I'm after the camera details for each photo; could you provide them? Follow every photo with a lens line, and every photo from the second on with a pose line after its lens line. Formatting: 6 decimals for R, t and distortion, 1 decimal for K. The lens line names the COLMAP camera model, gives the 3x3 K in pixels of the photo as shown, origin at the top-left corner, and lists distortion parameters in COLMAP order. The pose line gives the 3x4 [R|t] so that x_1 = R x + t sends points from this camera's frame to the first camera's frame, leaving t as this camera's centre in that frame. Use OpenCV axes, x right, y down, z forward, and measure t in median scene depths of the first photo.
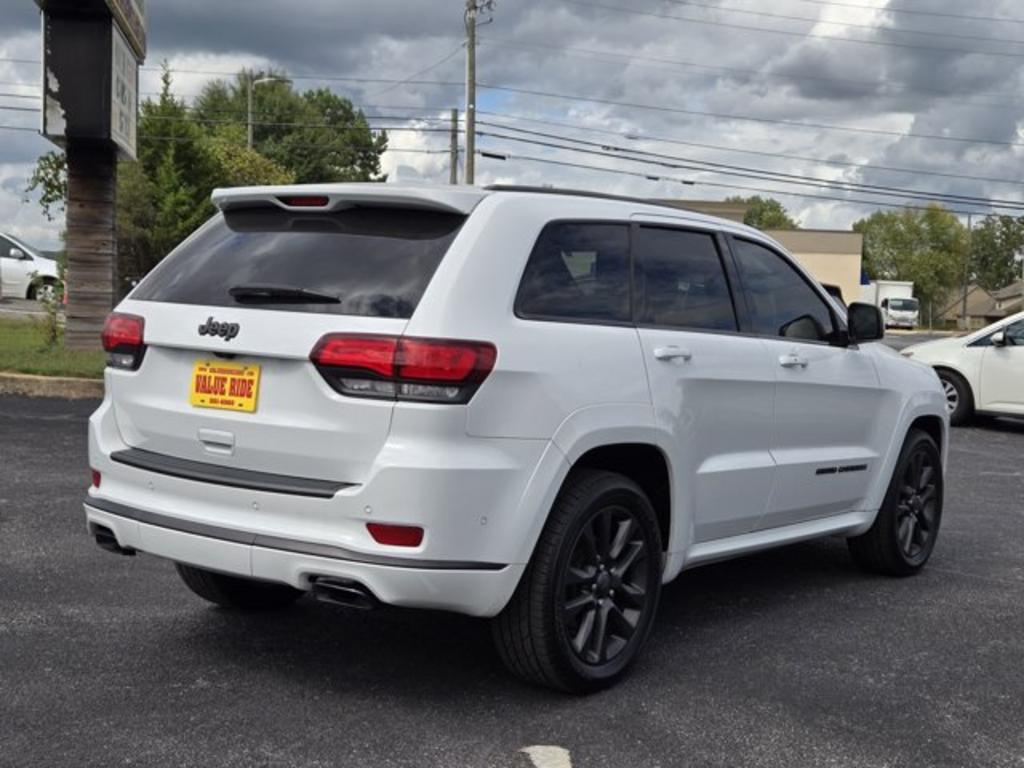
lens RADIAL K [[1401.4, 0, 502.8], [0, 1401.4, 419.0], [0, 0, 1]] dist [0.066954, 0.000000]
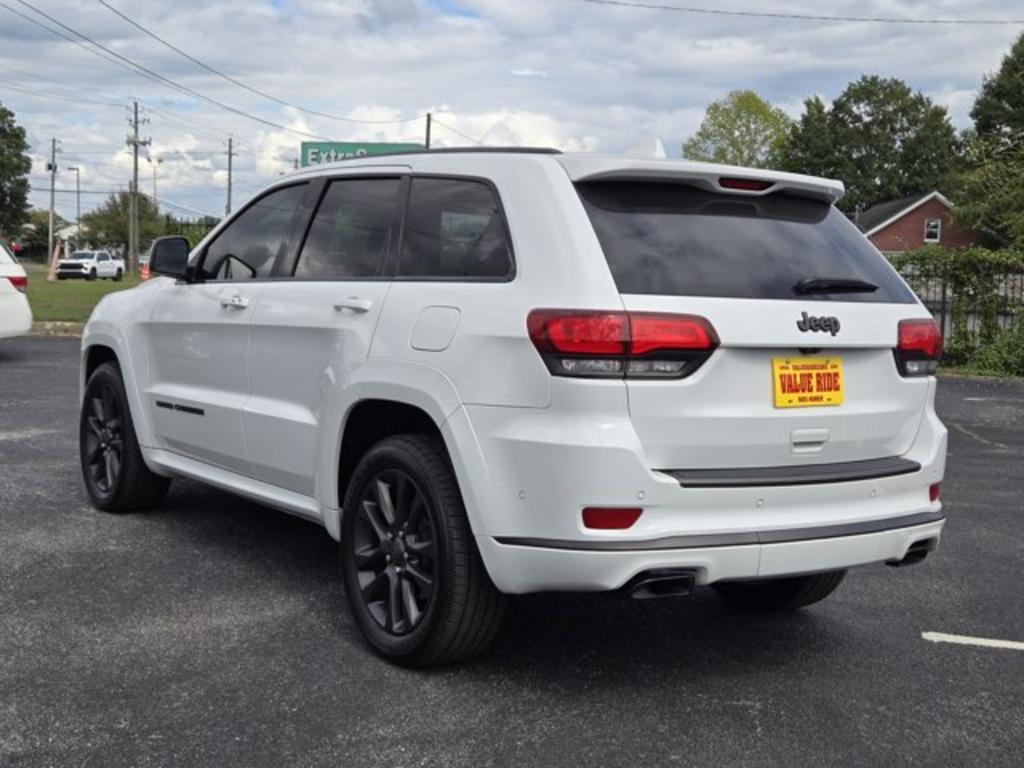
lens RADIAL K [[1401.4, 0, 517.1], [0, 1401.4, 412.0], [0, 0, 1]] dist [0.066954, 0.000000]
pose [[0.307605, -0.134405, 0.941974, -1.156381], [0.057329, 0.990793, 0.122649, -0.131564], [-0.949786, 0.016275, 0.312478, 0.878387]]
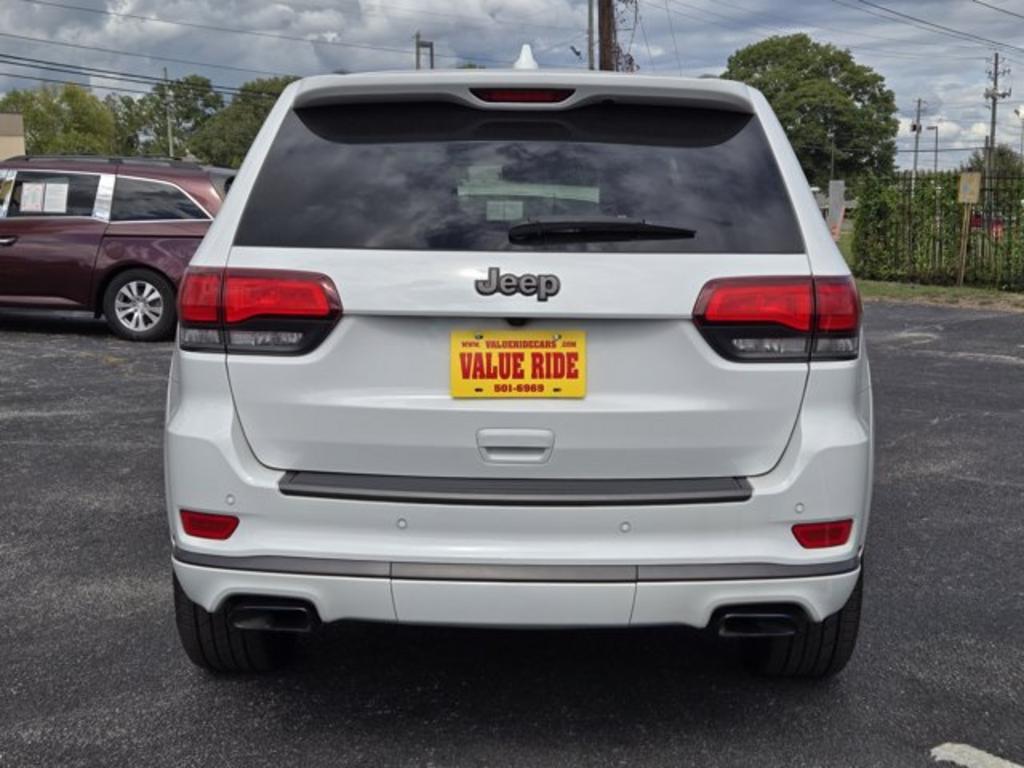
lens RADIAL K [[1401.4, 0, 516.1], [0, 1401.4, 389.4], [0, 0, 1]] dist [0.066954, 0.000000]
pose [[0.806783, -0.119454, 0.578647, -0.596049], [0.083117, 0.992556, 0.089014, -0.072761], [-0.584973, -0.023720, 0.810706, 0.430790]]
